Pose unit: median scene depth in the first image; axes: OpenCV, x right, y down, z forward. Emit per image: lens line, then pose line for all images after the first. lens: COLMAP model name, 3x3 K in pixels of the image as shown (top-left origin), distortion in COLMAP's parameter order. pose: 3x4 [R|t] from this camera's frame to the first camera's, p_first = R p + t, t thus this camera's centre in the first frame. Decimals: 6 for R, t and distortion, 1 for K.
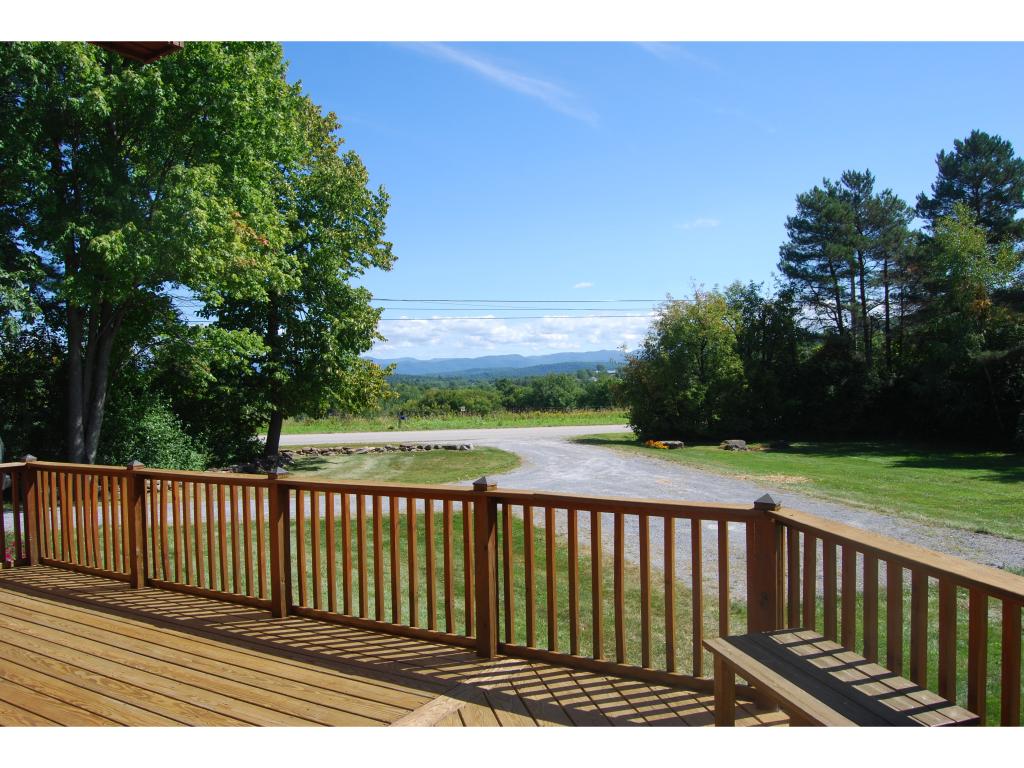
lens RADIAL K [[813.2, 0, 512.0], [0, 813.2, 384.0], [0, 0, 1]] dist [-0.070331, 0.005751]
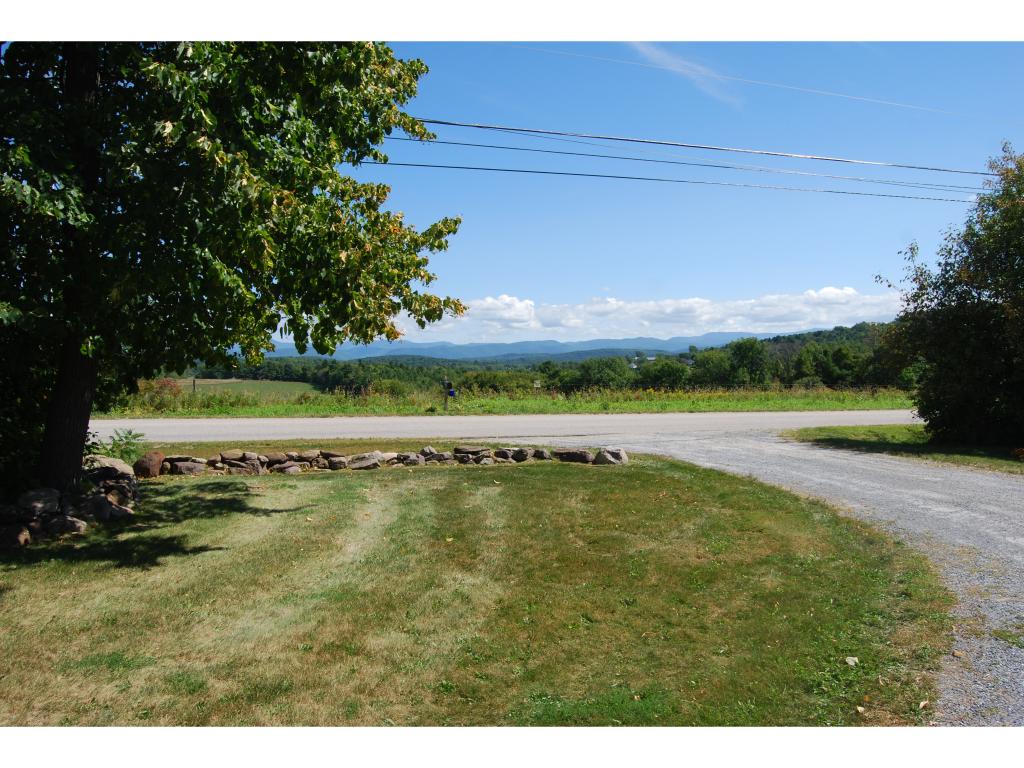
lens RADIAL K [[813.2, 0, 512.0], [0, 813.2, 384.0], [0, 0, 1]] dist [-0.070331, 0.005751]
pose [[0.998891, 0.017731, -0.043626, -0.062807], [-0.016957, 0.999693, 0.018057, 0.022961], [0.043933, -0.017297, 0.998885, 0.399595]]
